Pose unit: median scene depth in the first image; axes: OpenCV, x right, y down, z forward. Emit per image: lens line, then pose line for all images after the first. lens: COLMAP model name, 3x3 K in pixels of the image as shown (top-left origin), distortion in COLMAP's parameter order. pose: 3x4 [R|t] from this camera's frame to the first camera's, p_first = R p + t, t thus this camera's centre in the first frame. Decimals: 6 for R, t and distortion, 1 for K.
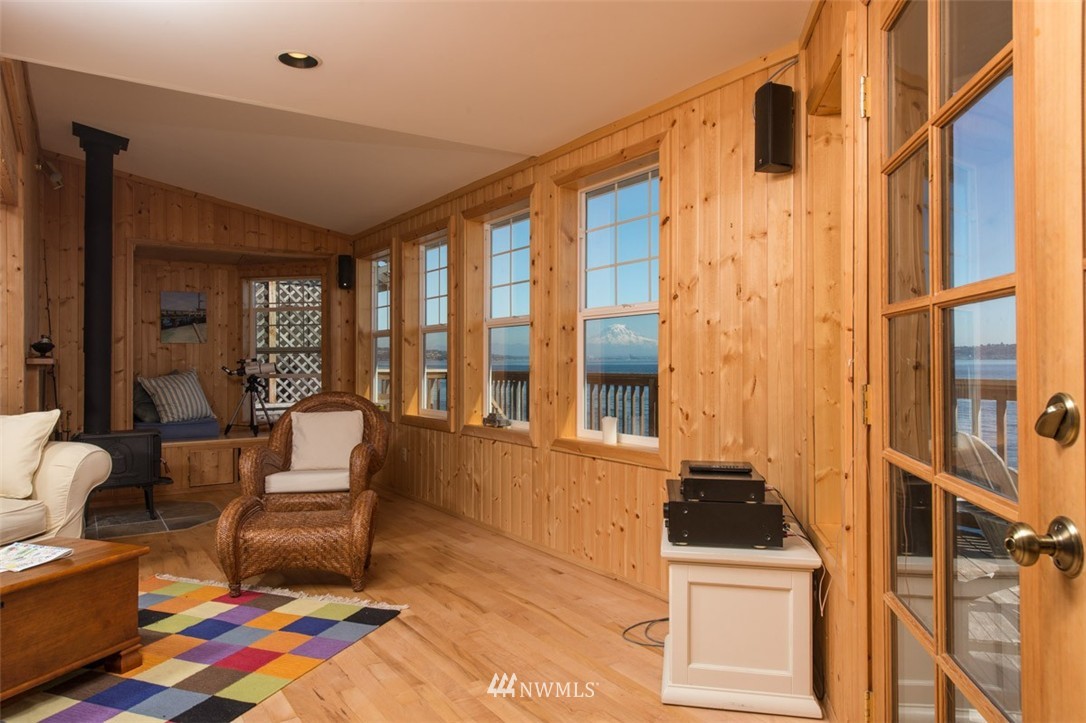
lens RADIAL K [[725.8, 0, 543.0], [0, 725.8, 361.5], [0, 0, 1]] dist [-0.000792, -0.000194]
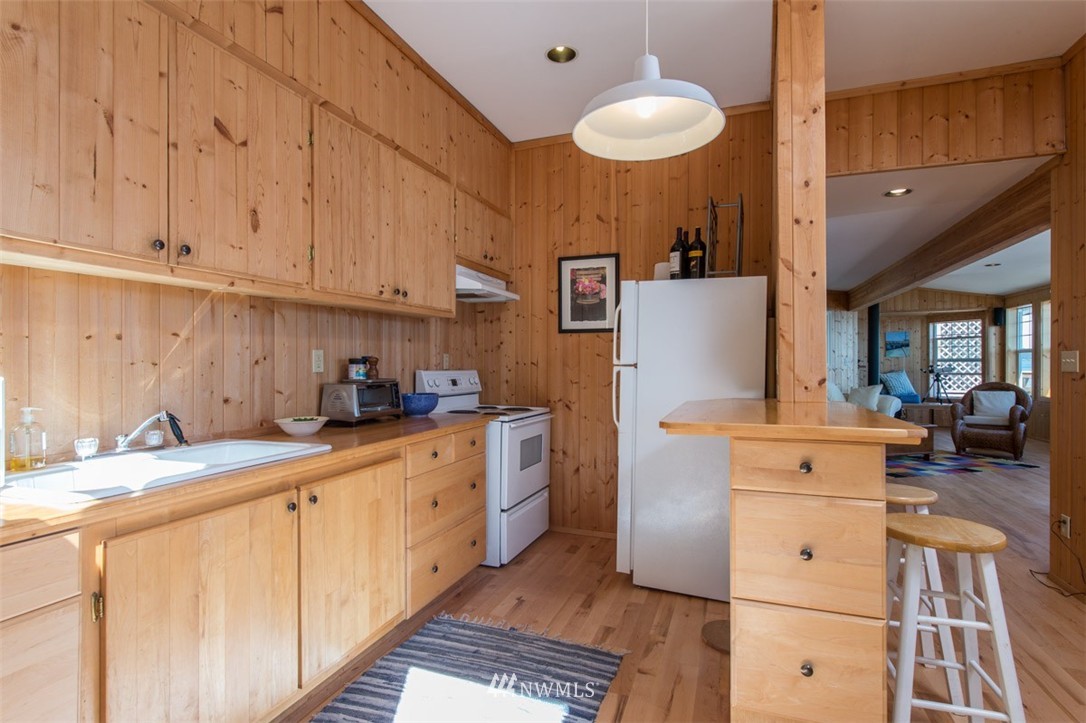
lens RADIAL K [[531.9, 0, 543.0], [0, 531.9, 361.5], [0, 0, 1]] dist [0.003193, 0.000563]
pose [[0.588573, 0.000902, -0.808443, 0.130135], [-0.002178, 0.999998, -0.000470, -0.009310], [0.808441, 0.002037, 0.588574, -0.684564]]
